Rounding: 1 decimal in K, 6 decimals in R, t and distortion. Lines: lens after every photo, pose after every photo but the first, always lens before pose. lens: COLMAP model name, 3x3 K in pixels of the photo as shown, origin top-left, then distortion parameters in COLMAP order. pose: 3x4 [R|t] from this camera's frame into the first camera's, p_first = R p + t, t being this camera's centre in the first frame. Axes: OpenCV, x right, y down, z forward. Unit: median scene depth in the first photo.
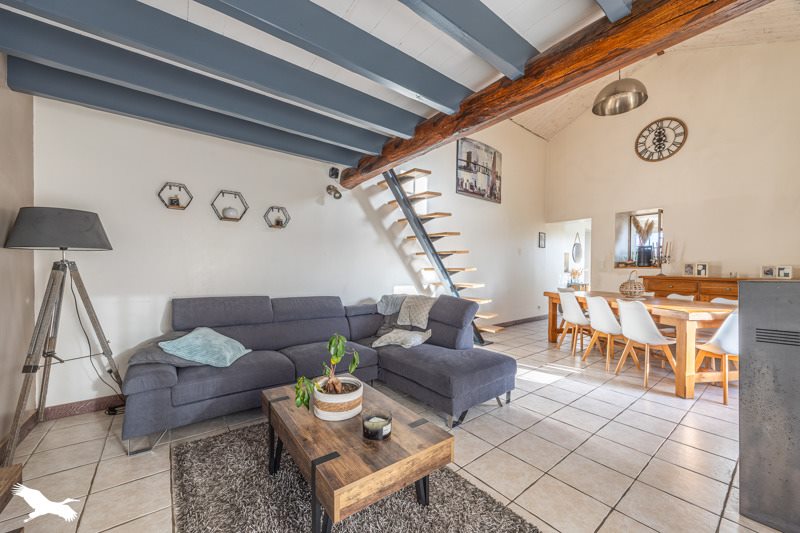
lens RADIAL K [[314.4, 0, 404.5], [0, 314.4, 268.7], [0, 0, 1]] dist [-0.003778, -0.000091]
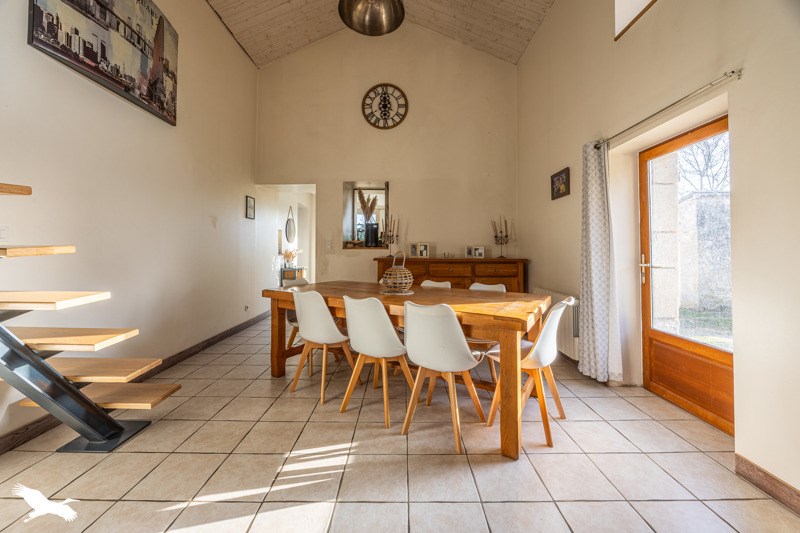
lens RADIAL K [[314.4, 0, 403.4], [0, 314.4, 249.5], [0, 0, 1]] dist [-0.003778, -0.000091]
pose [[0.621182, -0.001458, 0.783665, 0.144775], [0.004839, 0.999986, -0.001975, 0.002298], [-0.783651, 0.005019, 0.621181, 0.413537]]
